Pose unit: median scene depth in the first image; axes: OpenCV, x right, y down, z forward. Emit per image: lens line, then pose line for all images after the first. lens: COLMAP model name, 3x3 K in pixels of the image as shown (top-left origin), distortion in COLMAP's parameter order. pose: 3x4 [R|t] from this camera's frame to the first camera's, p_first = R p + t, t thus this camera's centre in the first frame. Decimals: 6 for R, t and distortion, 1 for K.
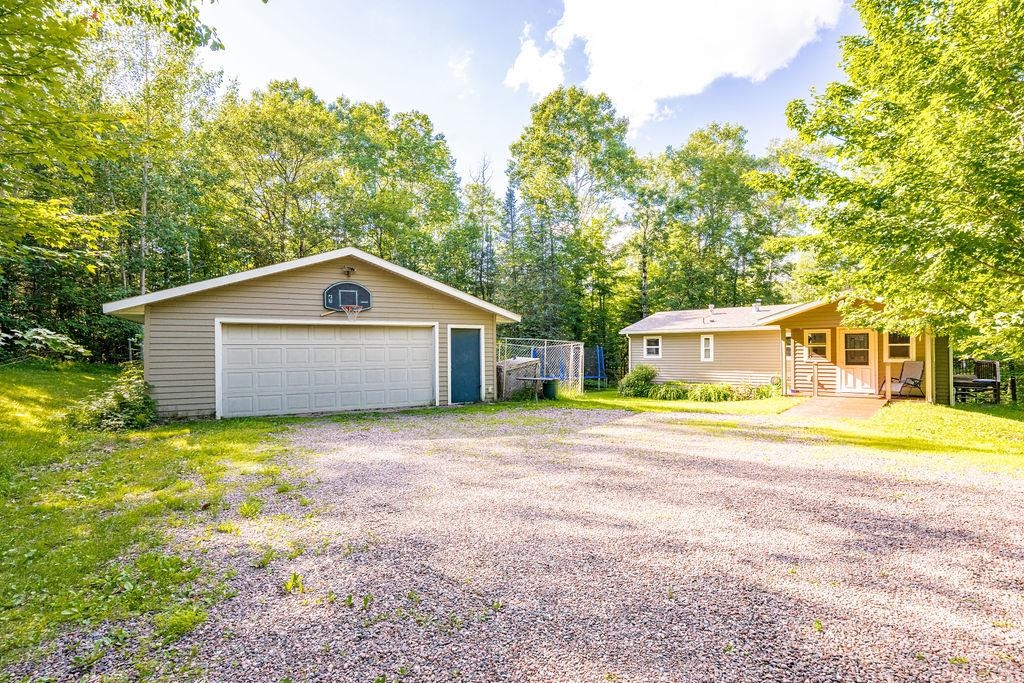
lens RADIAL K [[491.3, 0, 518.0], [0, 491.3, 347.6], [0, 0, 1]] dist [-0.000057, 0.000265]
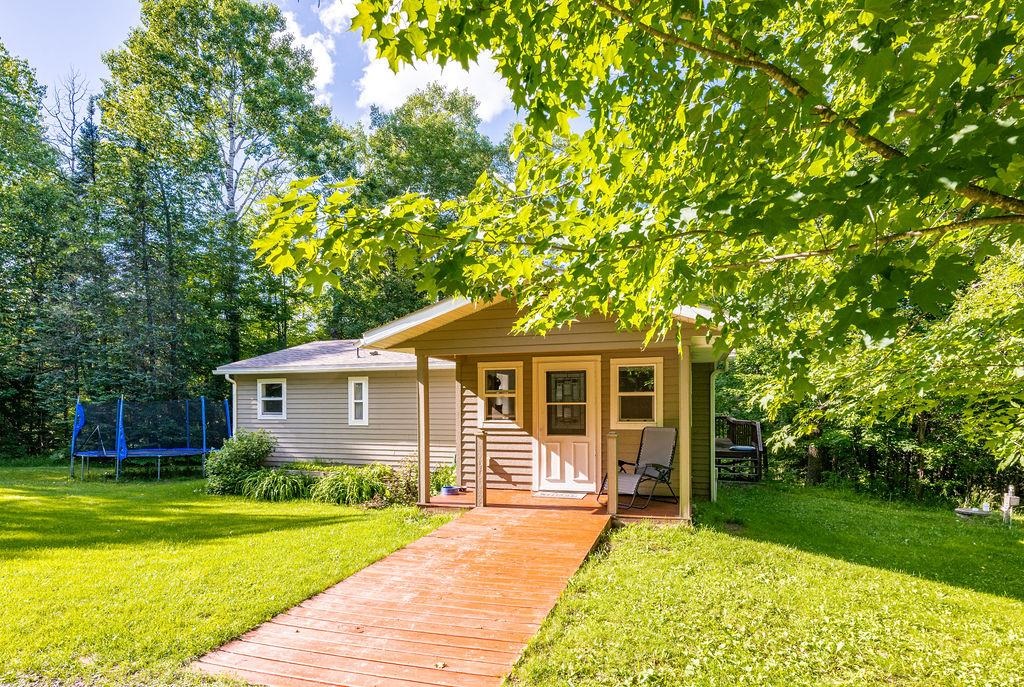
lens RADIAL K [[517.5, 0, 505.0], [0, 517.5, 403.5], [0, 0, 1]] dist [-0.002518, 0.000046]
pose [[0.931457, 0.007234, 0.363779, 0.328638], [-0.006681, 0.999974, -0.002778, 0.004209], [-0.363790, 0.000157, 0.931481, 0.399023]]
